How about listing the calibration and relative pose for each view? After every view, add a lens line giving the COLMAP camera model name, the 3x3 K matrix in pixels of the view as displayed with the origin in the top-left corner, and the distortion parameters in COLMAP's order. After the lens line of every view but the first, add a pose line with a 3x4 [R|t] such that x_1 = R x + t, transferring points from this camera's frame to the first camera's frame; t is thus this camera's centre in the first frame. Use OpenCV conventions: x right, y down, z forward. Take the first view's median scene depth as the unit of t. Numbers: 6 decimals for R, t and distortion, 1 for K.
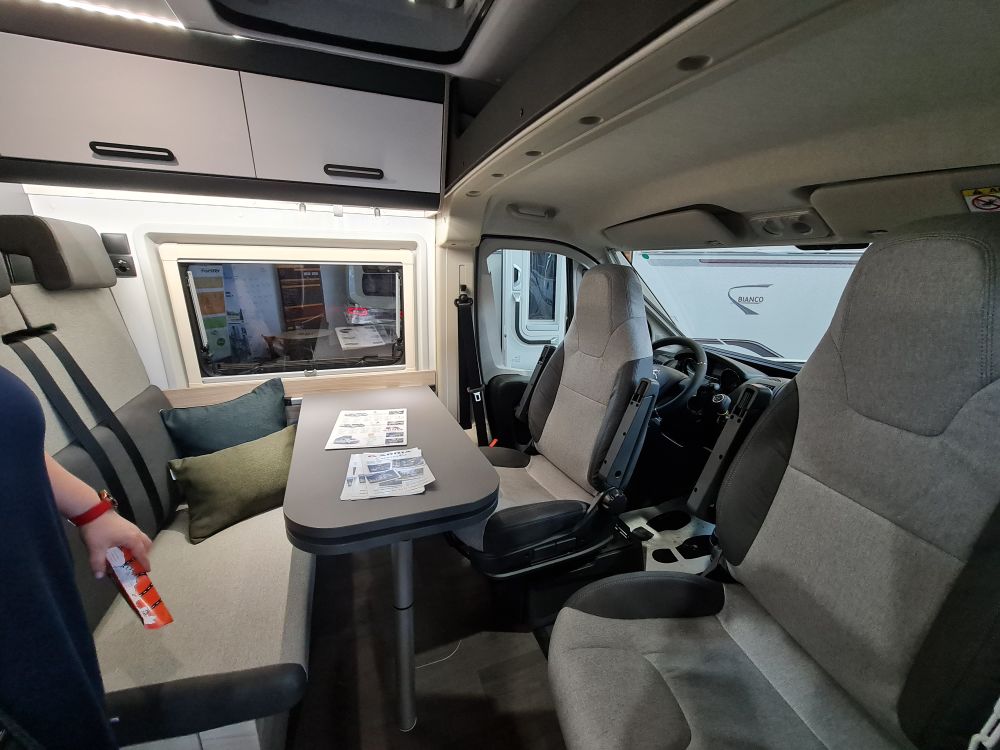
lens RADIAL K [[409.0, 0, 503.8], [0, 409.0, 375.9], [0, 0, 1]] dist [-0.002832, 0.000239]
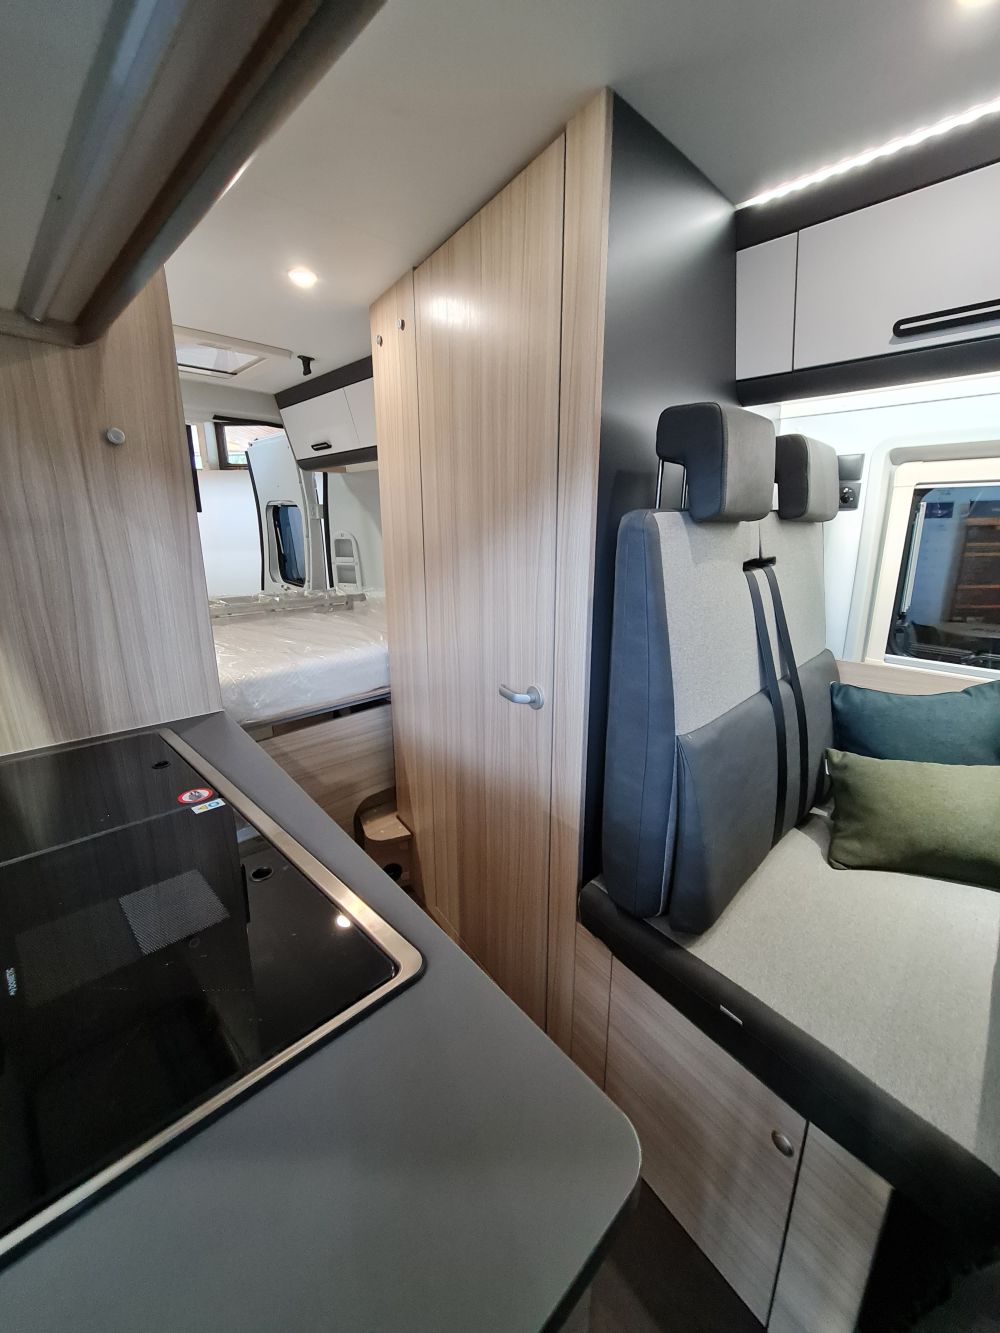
lens RADIAL K [[545.2, 0, 496.0], [0, 545.2, 670.4], [0, 0, 1]] dist [-0.002832, 0.000239]
pose [[0.400577, 0.223266, -0.888645, -0.183925], [-0.232736, 0.962843, 0.136996, 0.068176], [0.886212, 0.151942, 0.437654, -0.014460]]
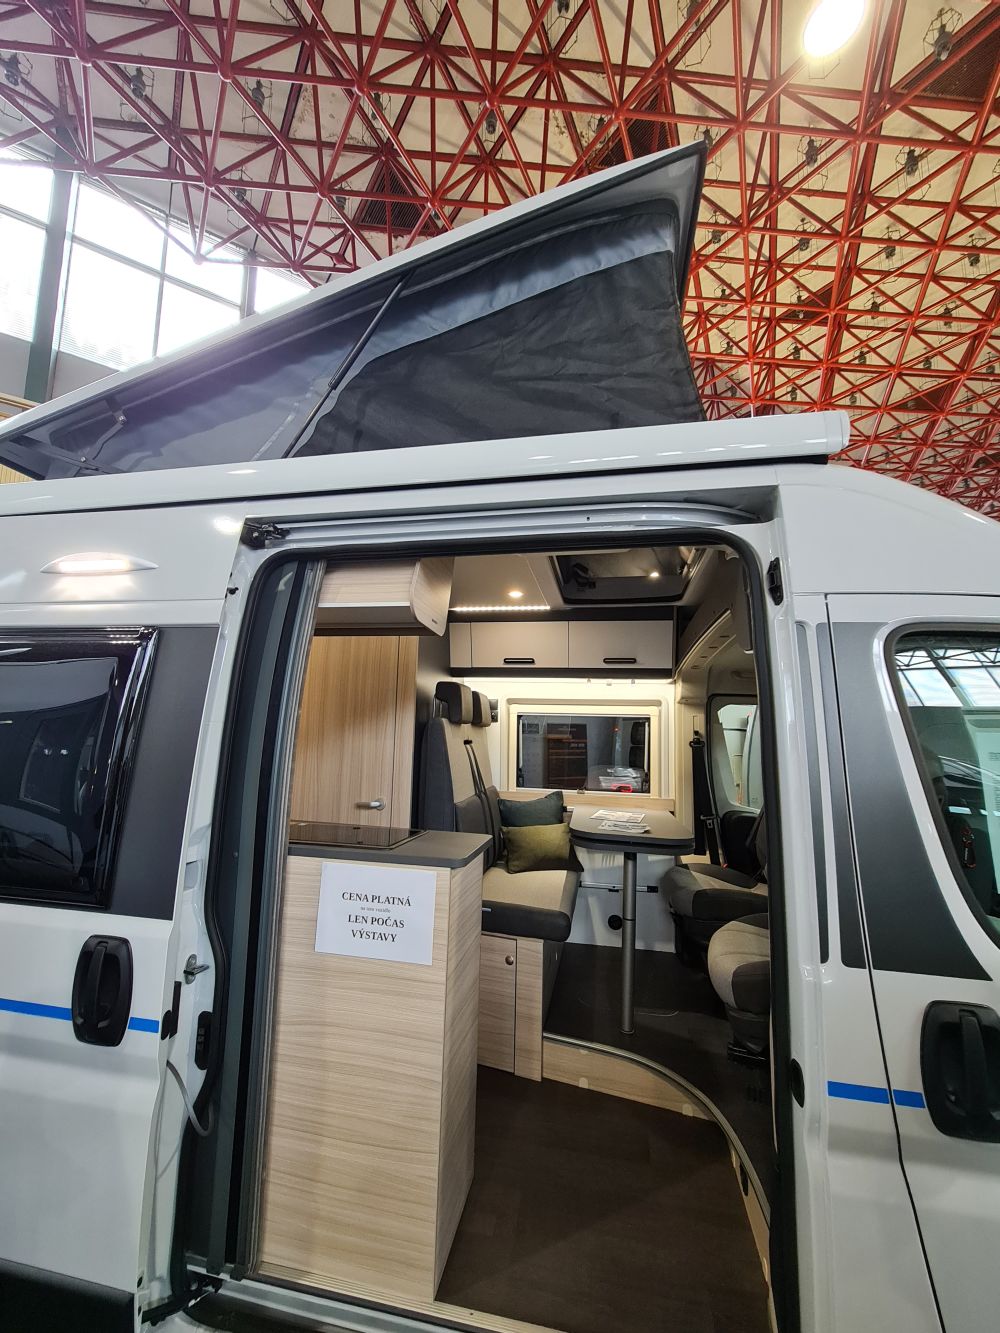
lens RADIAL K [[545.2, 0, 493.9], [0, 545.2, 671.0], [0, 0, 1]] dist [-0.002832, 0.000239]
pose [[0.841294, -0.061525, -0.537065, 0.372250], [-0.154316, 0.924828, -0.347678, 0.375073], [0.518083, 0.375377, 0.768558, -0.909980]]
